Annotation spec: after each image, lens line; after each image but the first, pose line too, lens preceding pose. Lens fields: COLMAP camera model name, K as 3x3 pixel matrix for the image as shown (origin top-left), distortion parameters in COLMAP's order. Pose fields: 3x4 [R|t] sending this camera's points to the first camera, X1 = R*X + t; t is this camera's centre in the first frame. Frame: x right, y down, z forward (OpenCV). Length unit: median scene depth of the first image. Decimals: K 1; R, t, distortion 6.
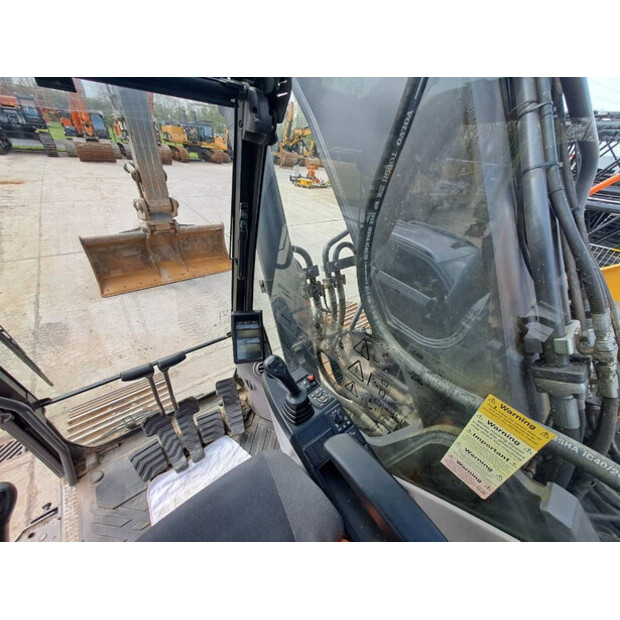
lens RADIAL K [[246.1, 0, 310.0], [0, 246.1, 310.0], [0, 0, 1]] dist [0.001746, 0.000102]
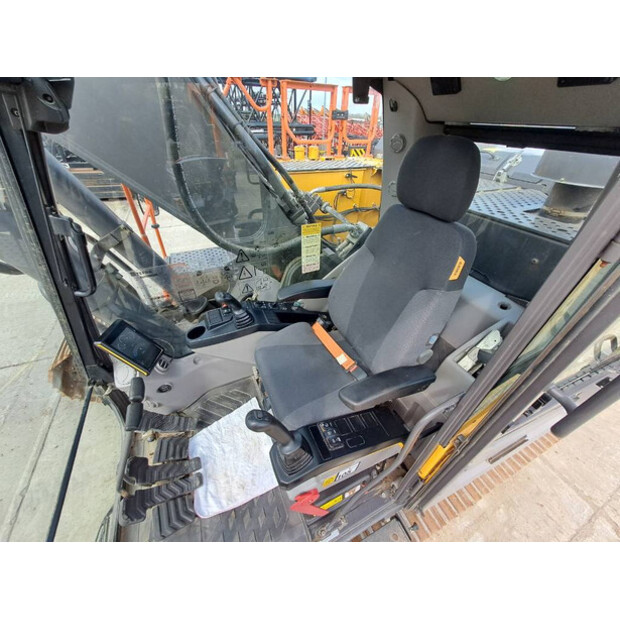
lens RADIAL K [[246.1, 0, 310.0], [0, 246.1, 310.0], [0, 0, 1]] dist [0.001746, 0.000102]
pose [[0.251128, -0.650672, 0.716631, -0.685487], [0.529069, 0.712248, 0.461291, -0.067404], [-0.810568, 0.263304, 0.523116, -0.053636]]
